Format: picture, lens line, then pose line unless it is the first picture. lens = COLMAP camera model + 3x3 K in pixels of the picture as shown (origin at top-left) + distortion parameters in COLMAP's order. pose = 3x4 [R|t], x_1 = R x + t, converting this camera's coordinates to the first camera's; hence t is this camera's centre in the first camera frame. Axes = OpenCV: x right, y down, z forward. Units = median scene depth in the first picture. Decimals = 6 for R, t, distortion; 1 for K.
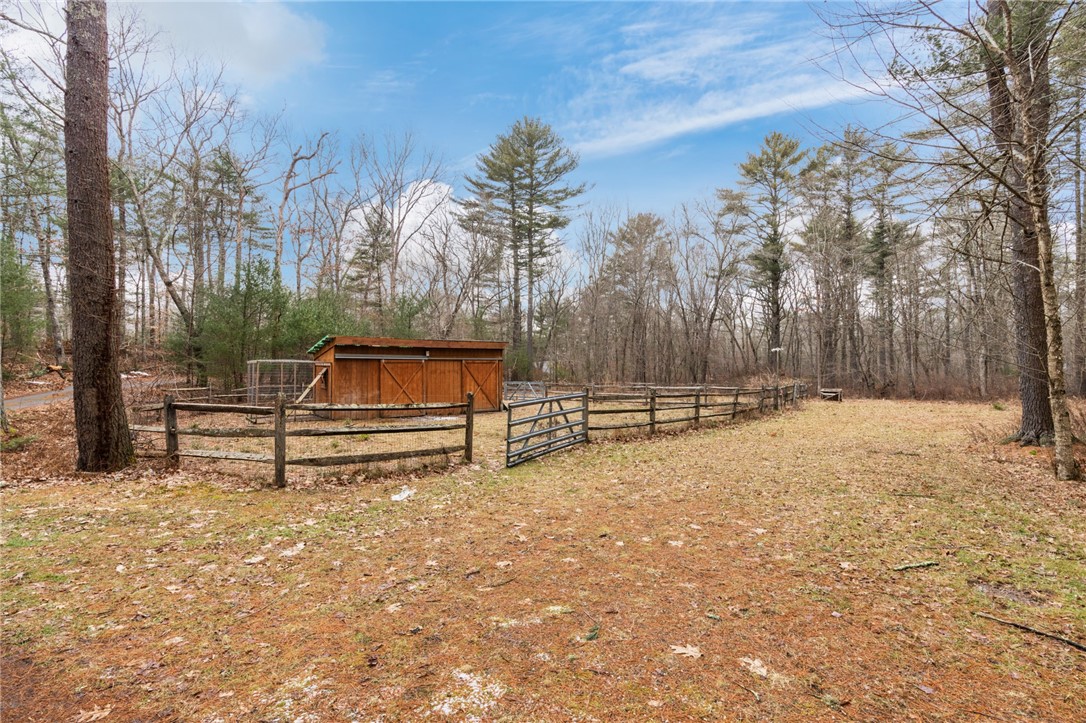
lens RADIAL K [[490.5, 0, 538.0], [0, 490.5, 370.9], [0, 0, 1]] dist [-0.003633, 0.000648]
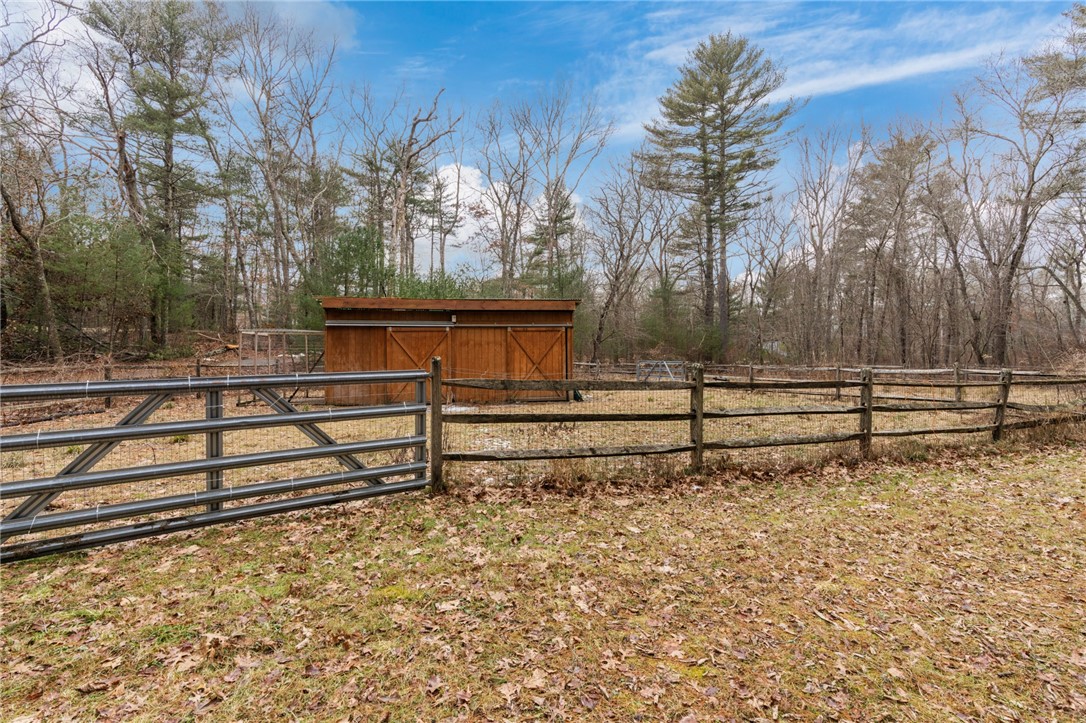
lens RADIAL K [[490.5, 0, 548.7], [0, 490.5, 351.7], [0, 0, 1]] dist [-0.003633, 0.000648]
pose [[0.896471, -0.006811, -0.443051, 0.213960], [0.003730, 0.999962, -0.007827, 0.019451], [0.443087, 0.005364, 0.896462, 0.397837]]
